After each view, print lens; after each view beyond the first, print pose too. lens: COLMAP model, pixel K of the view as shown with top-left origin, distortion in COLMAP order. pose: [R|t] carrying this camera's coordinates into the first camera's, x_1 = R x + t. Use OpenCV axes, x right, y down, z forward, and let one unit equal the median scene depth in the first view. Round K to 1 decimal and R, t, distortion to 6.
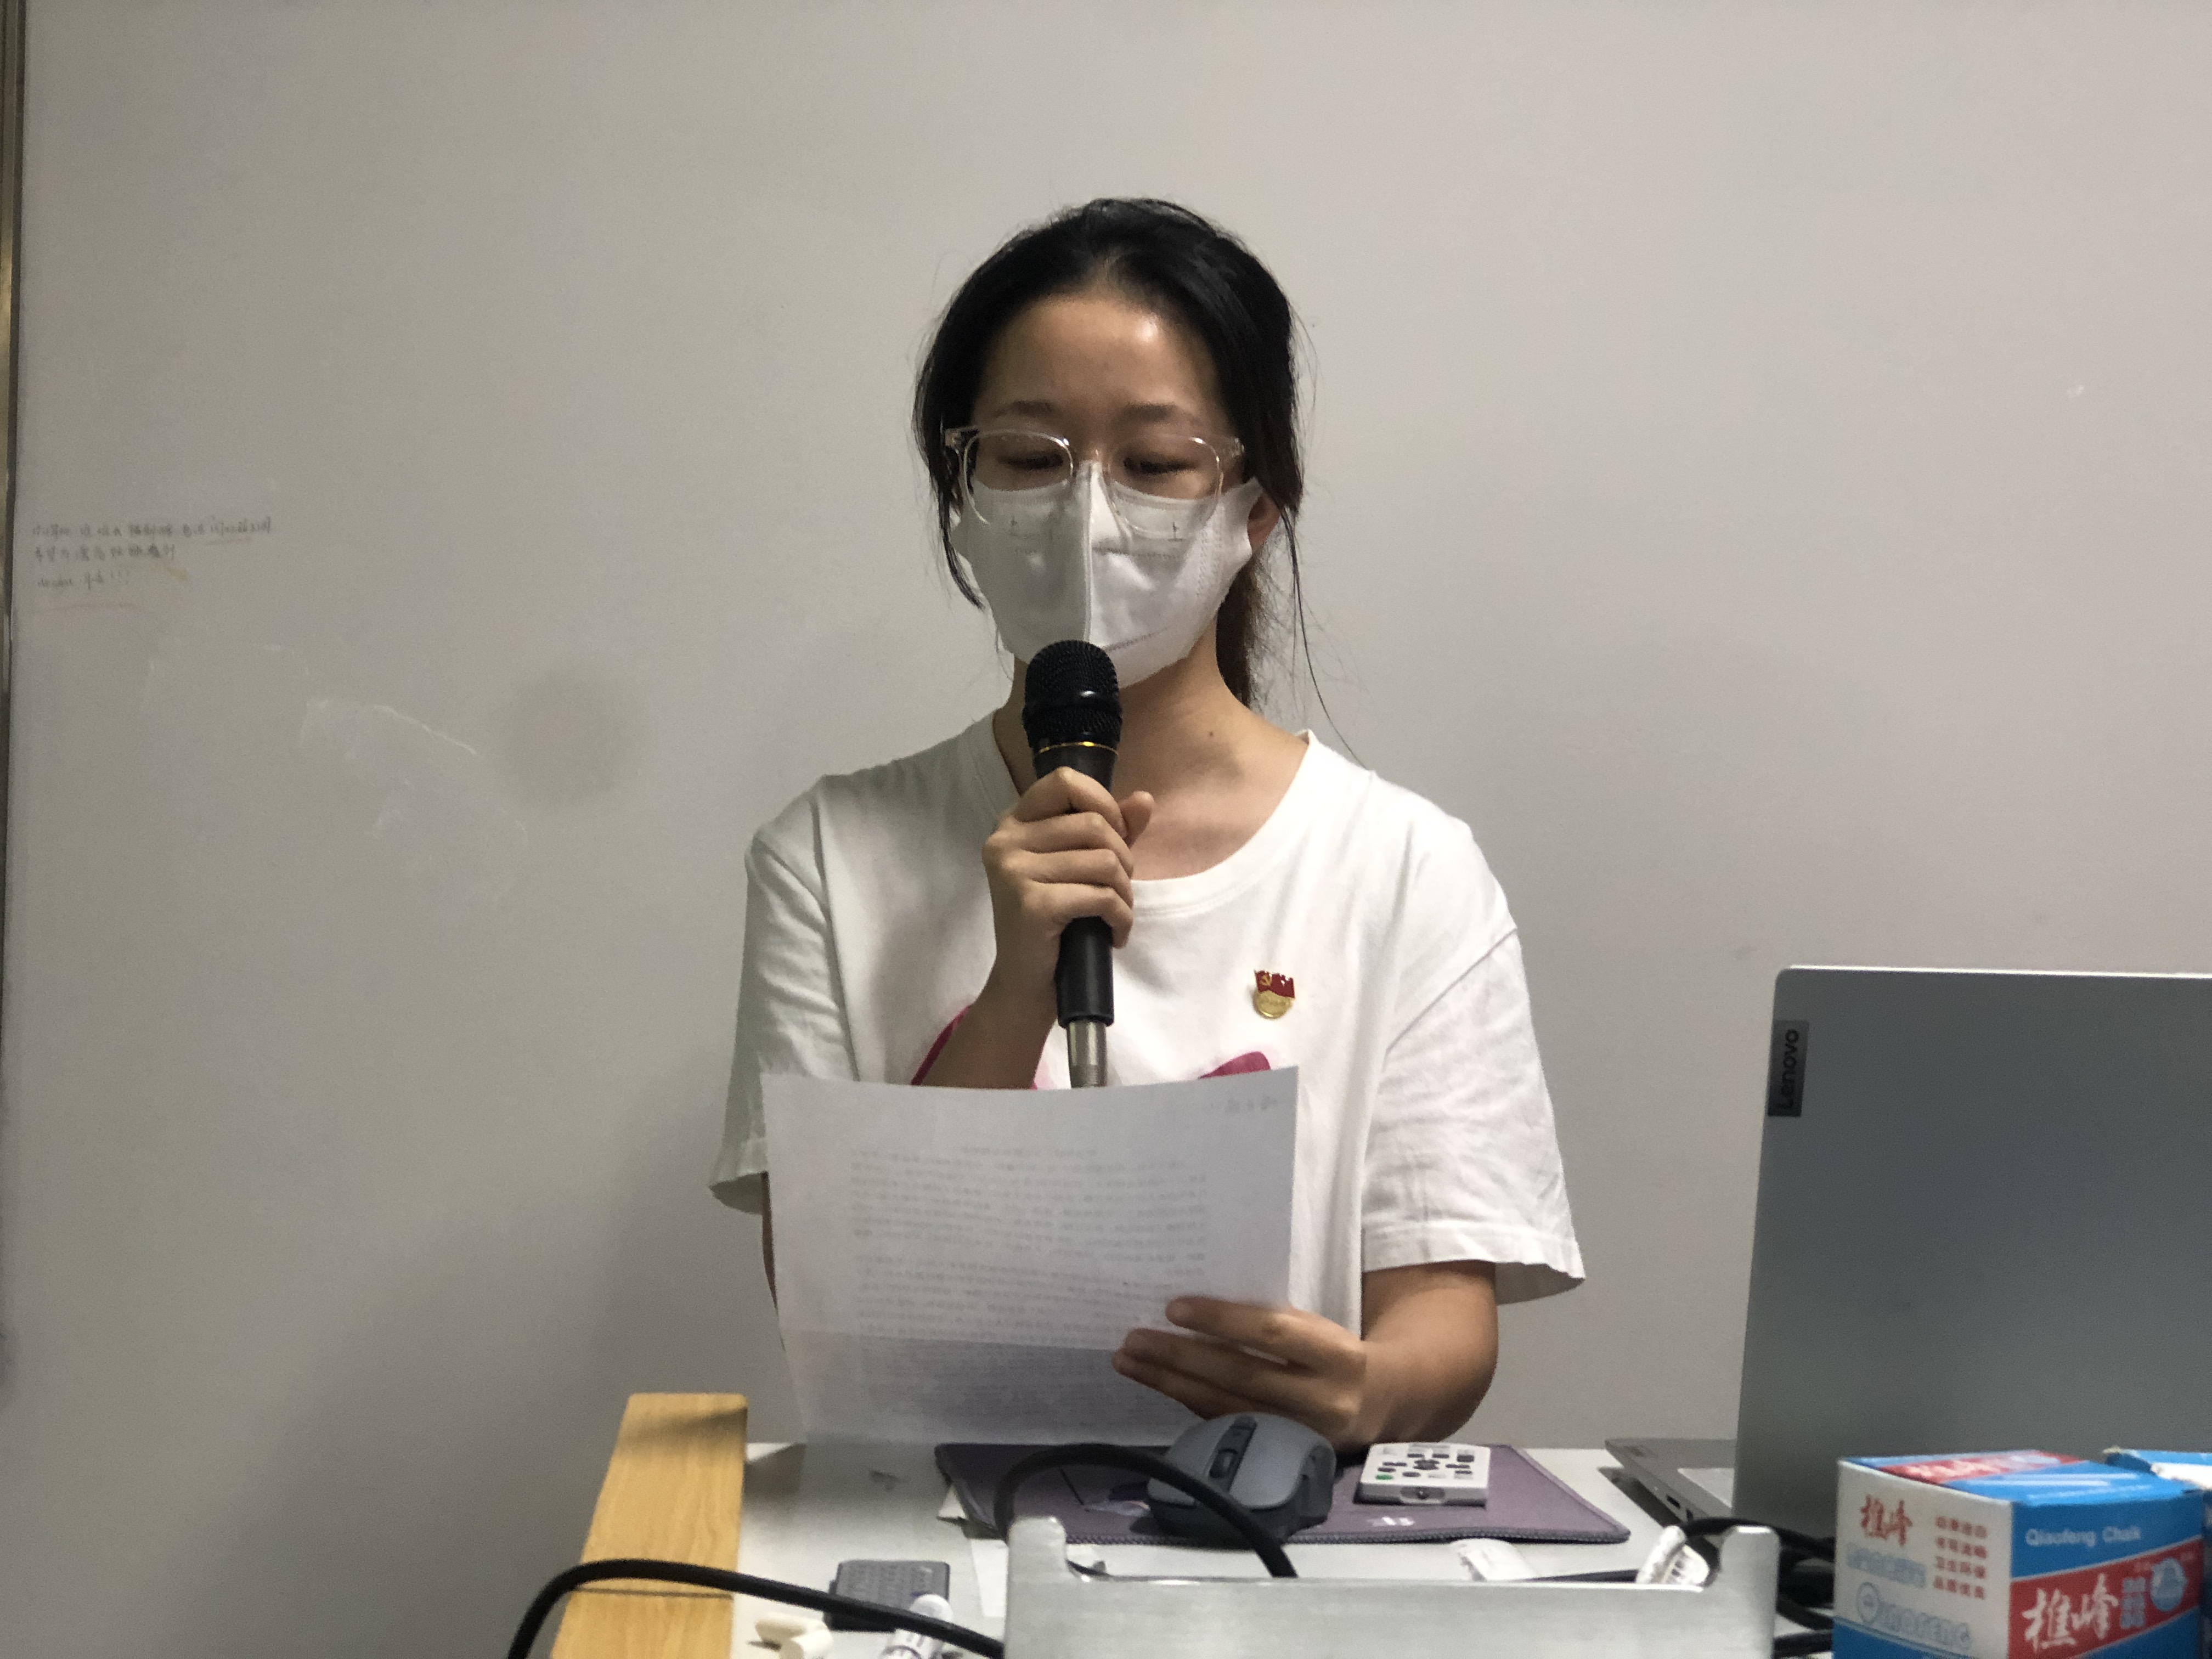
lens RADIAL K [[3519.1, 0, 1106.0], [0, 3519.1, 829.5], [0, 0, 1]] dist [0.021161, 0.009632]
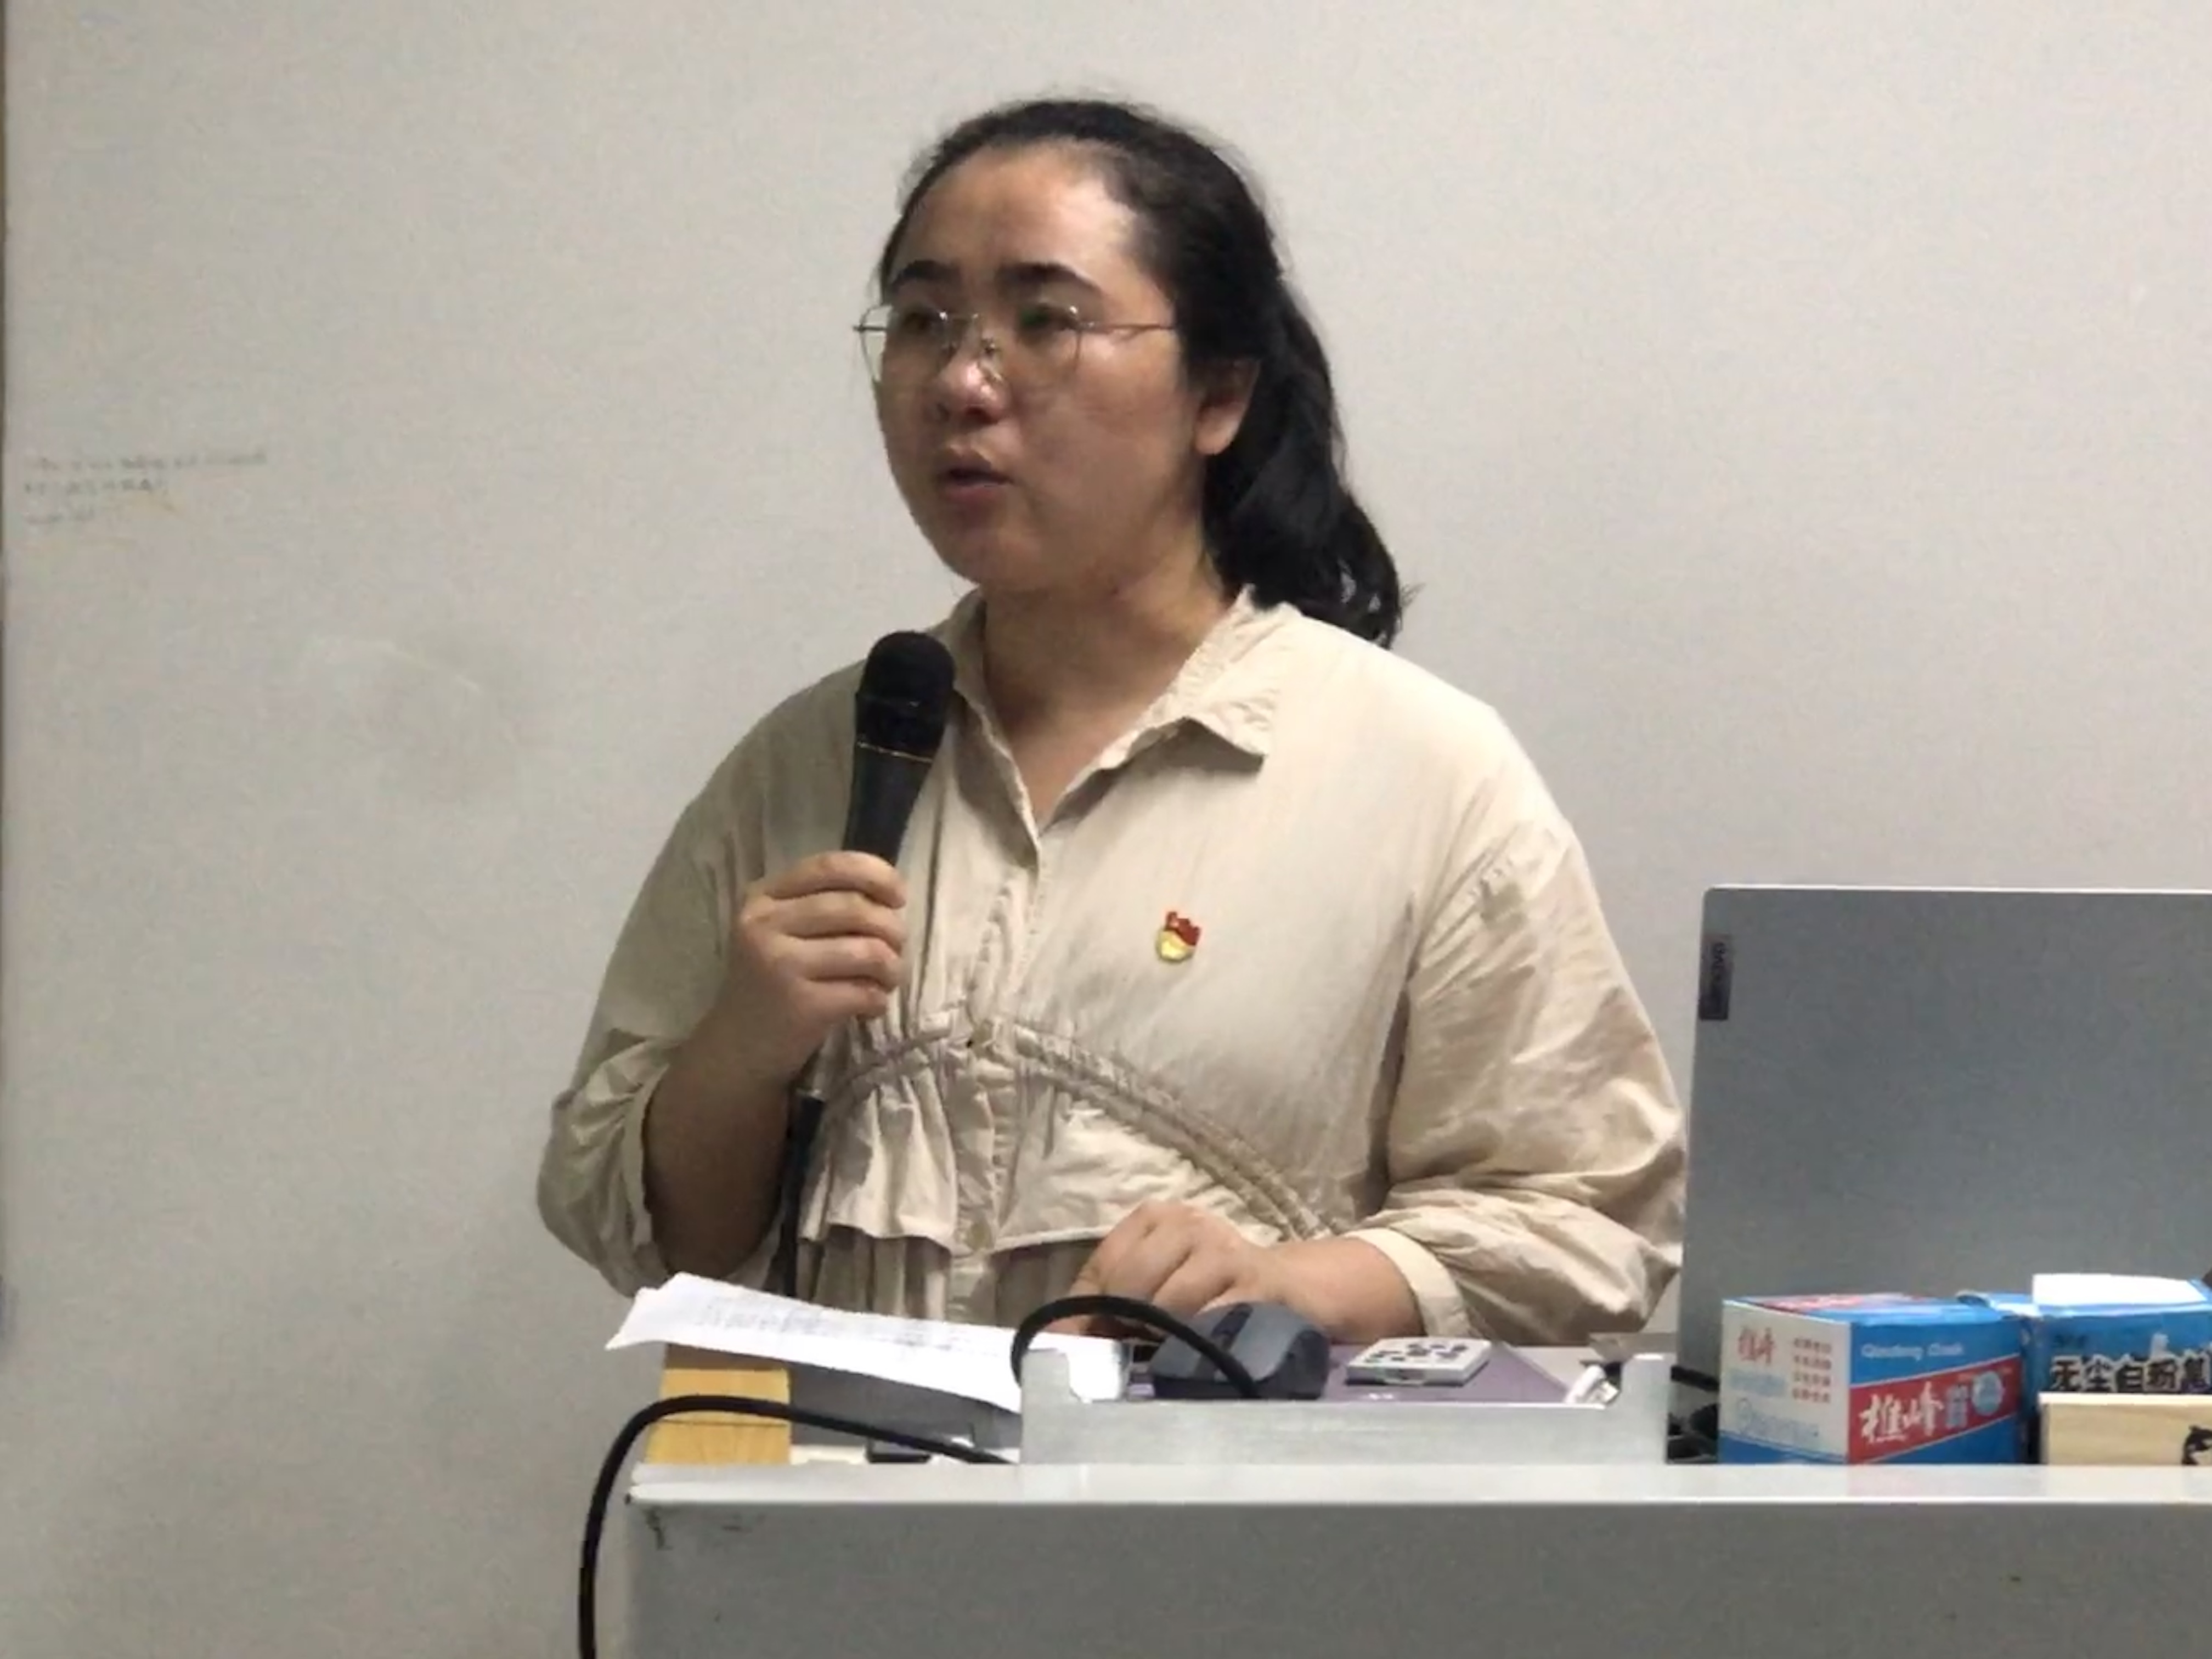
lens RADIAL K [[4176.8, 0, 1106.0], [0, 4176.8, 829.5], [0, 0, 1]] dist [-0.027844, 0.101239]
pose [[0.999910, -0.010955, -0.007751, 0.013824], [0.011115, 0.999721, 0.020860, -0.010834], [0.007520, -0.020944, 0.999752, -0.417665]]
